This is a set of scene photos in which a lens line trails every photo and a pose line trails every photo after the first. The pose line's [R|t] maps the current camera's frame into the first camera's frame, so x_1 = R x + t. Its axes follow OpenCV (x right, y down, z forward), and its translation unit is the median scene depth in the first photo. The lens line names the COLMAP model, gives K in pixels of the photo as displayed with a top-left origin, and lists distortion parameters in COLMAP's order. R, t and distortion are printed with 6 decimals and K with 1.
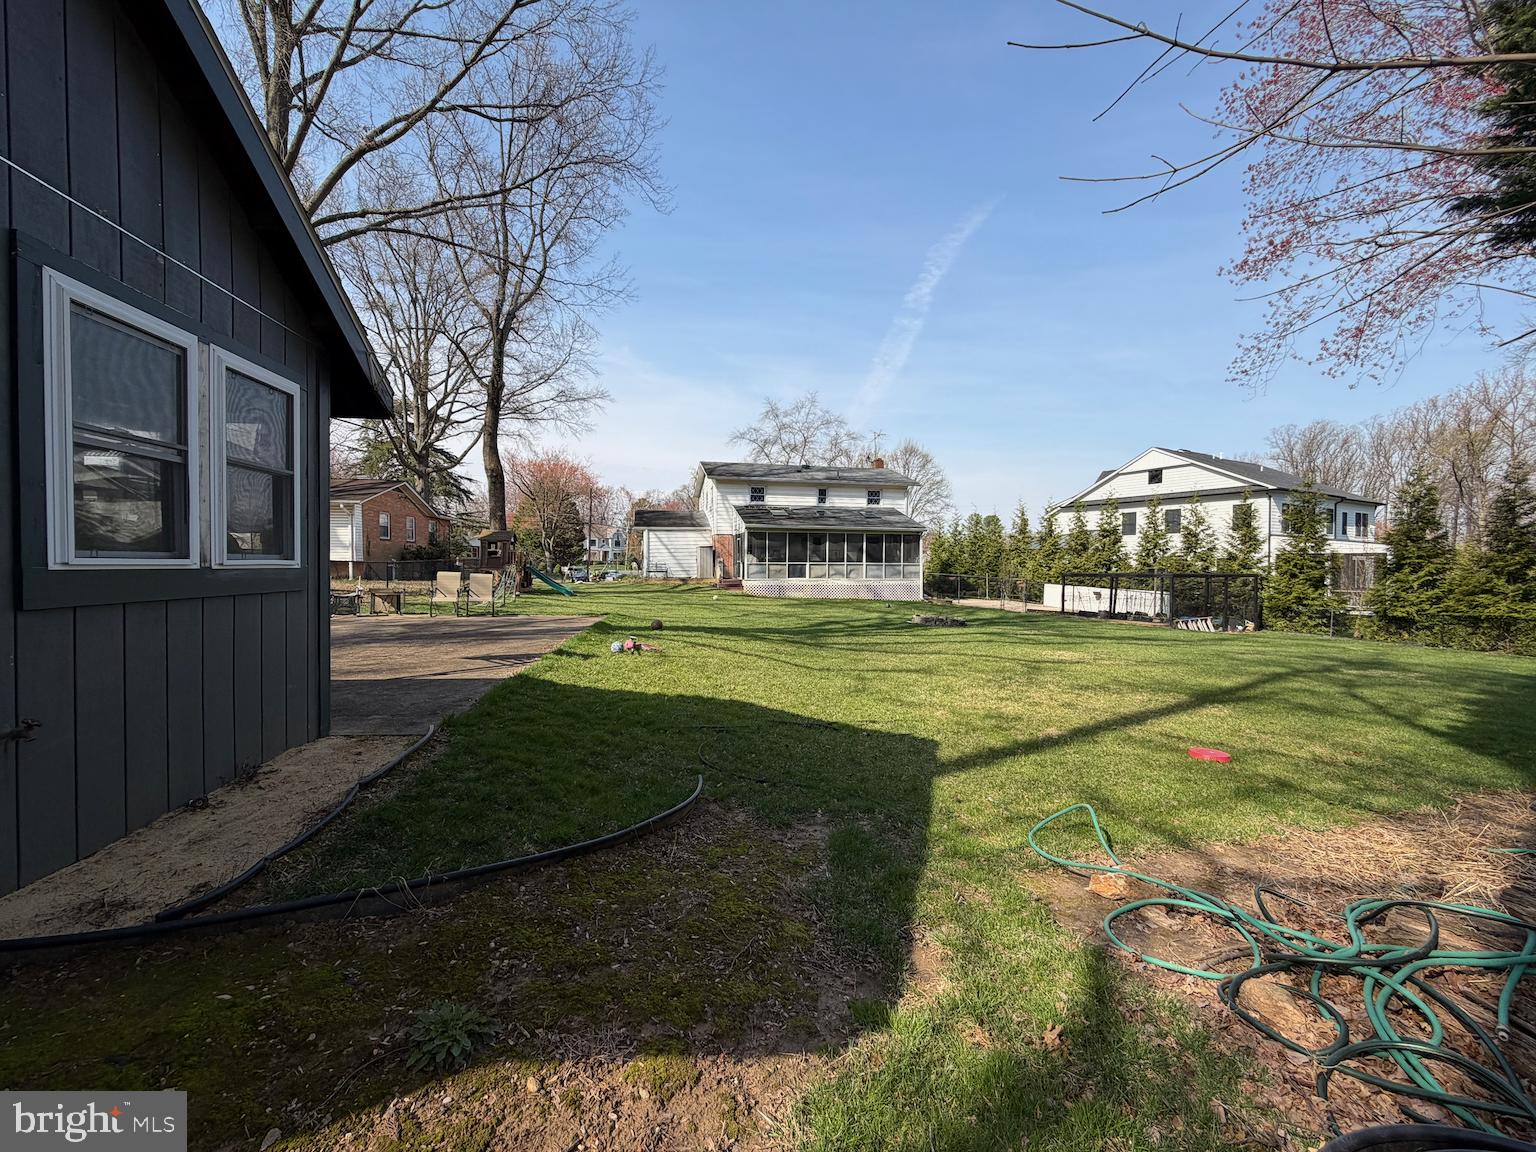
lens RADIAL K [[617.4, 0, 768.0], [0, 617.4, 576.0], [0, 0, 1]] dist [-0.000170, -0.000209]
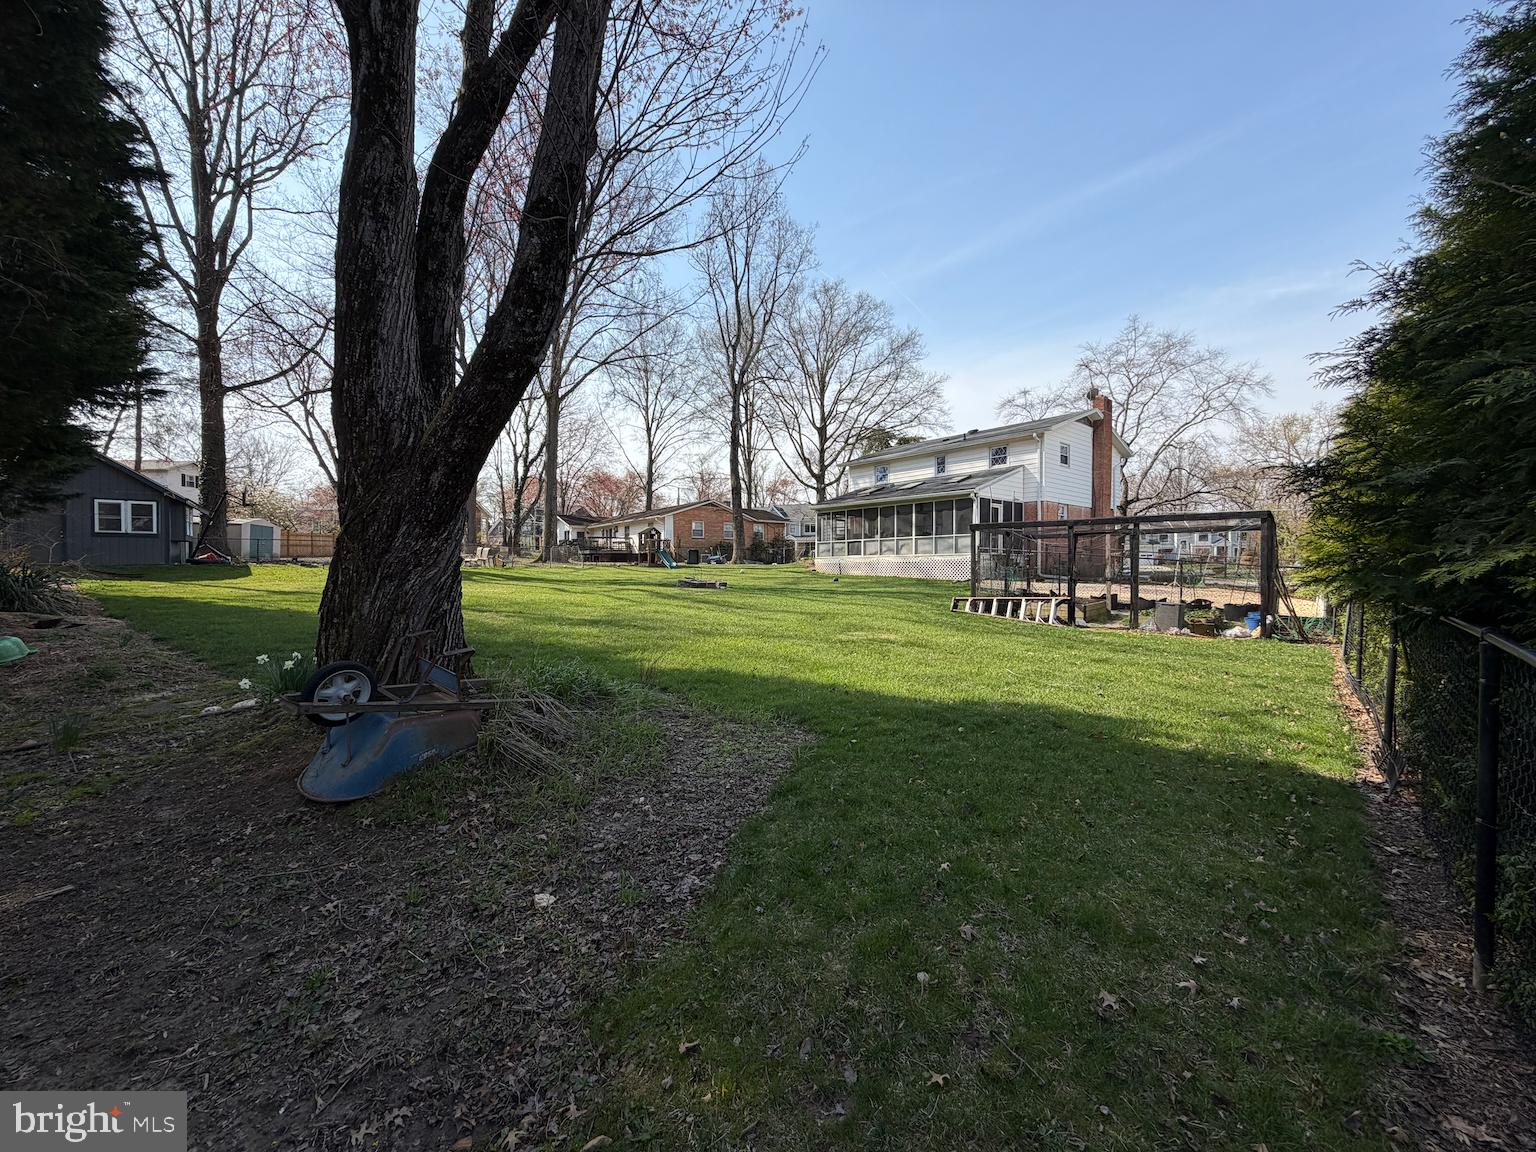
lens RADIAL K [[617.4, 0, 768.0], [0, 617.4, 576.0], [0, 0, 1]] dist [-0.000170, -0.000209]
pose [[0.459080, 0.004769, -0.888382, 0.841964], [-0.013100, 0.999913, -0.001402, 0.038304], [0.888298, 0.012281, 0.459102, 0.413139]]
